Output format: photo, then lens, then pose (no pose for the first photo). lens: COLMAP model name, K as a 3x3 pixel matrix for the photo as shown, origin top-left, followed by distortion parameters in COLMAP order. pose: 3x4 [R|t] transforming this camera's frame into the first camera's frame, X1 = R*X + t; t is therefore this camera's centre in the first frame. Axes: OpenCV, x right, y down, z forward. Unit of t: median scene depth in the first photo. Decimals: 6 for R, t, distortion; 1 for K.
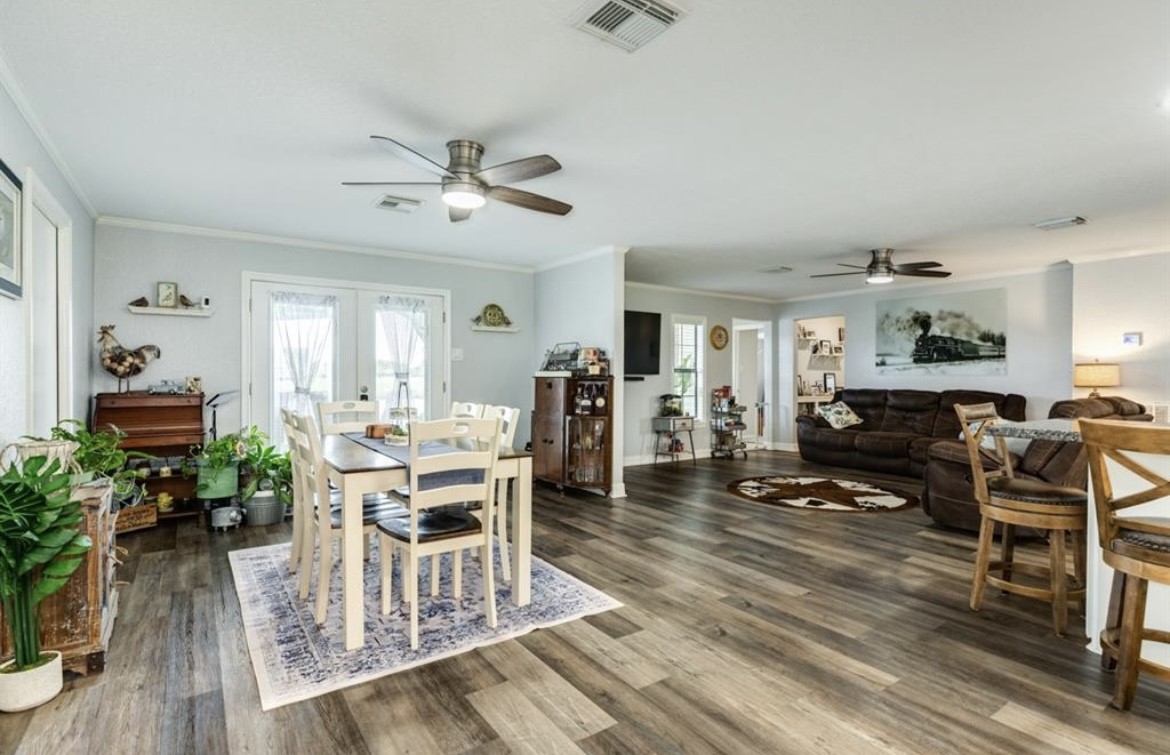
lens RADIAL K [[564.4, 0, 586.0], [0, 564.4, 379.2], [0, 0, 1]] dist [-0.002348, -0.000351]
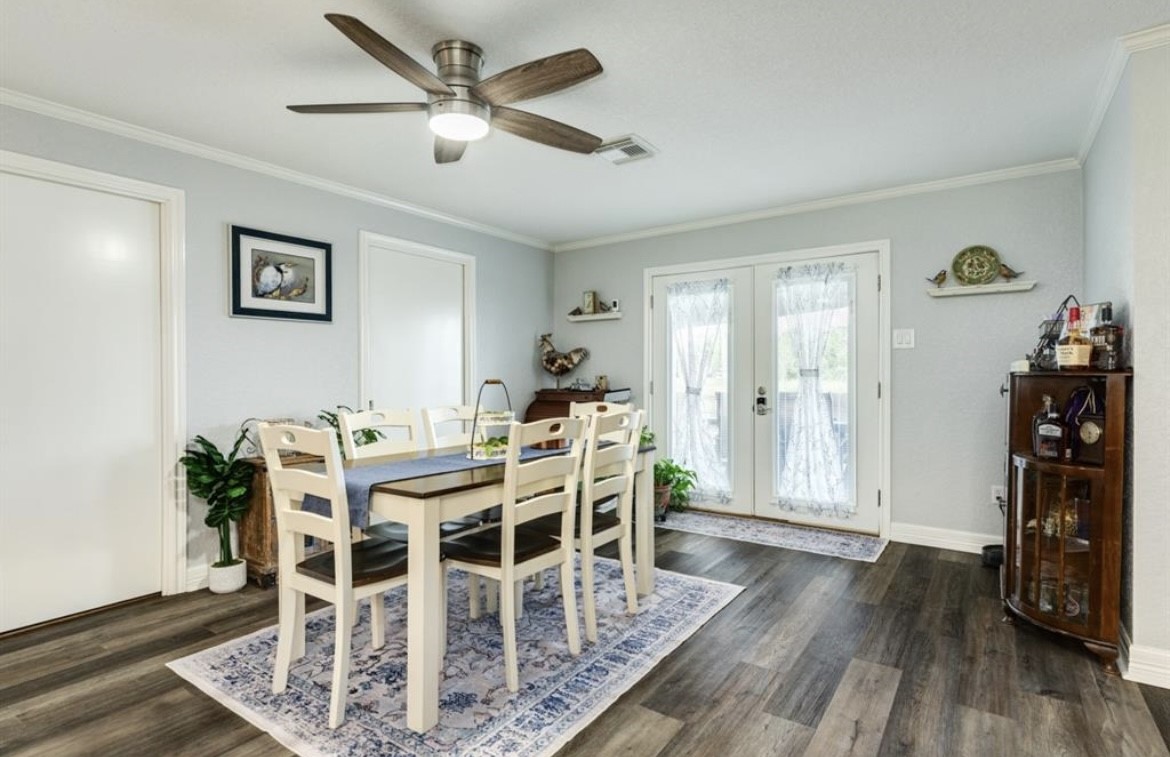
lens RADIAL K [[590.5, 0, 584.9], [0, 590.5, 377.1], [0, 0, 1]] dist [-0.002817, -0.000684]
pose [[0.343079, -0.002963, -0.939302, 0.333114], [-0.001953, 0.999991, -0.003868, 0.002907], [0.939304, 0.003162, 0.343070, 0.545844]]
